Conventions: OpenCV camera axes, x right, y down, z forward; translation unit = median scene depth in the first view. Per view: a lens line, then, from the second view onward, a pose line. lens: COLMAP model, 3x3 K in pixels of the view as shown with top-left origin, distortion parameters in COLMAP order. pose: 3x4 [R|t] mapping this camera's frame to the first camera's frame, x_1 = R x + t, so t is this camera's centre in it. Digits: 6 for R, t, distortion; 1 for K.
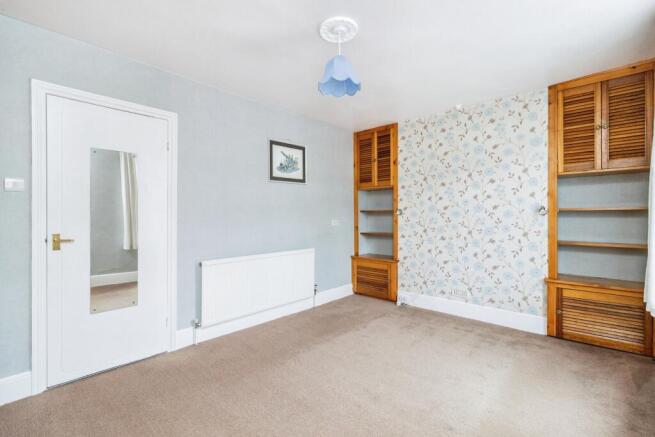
lens RADIAL K [[306.1, 0, 326.1], [0, 306.1, 215.5], [0, 0, 1]] dist [0.004956, 0.001245]
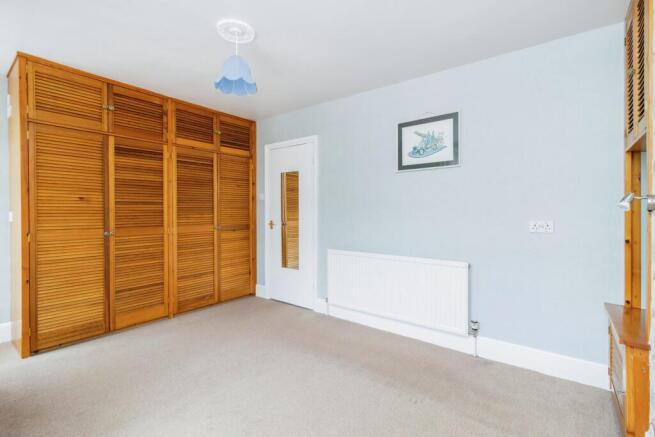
lens RADIAL K [[306.1, 0, 326.6], [0, 306.1, 212.4], [0, 0, 1]] dist [0.004956, 0.001245]
pose [[0.083068, 0.007352, -0.996517, 0.637153], [-0.005208, 0.999962, 0.006944, -0.003401], [0.996530, 0.004613, 0.083104, 0.707547]]
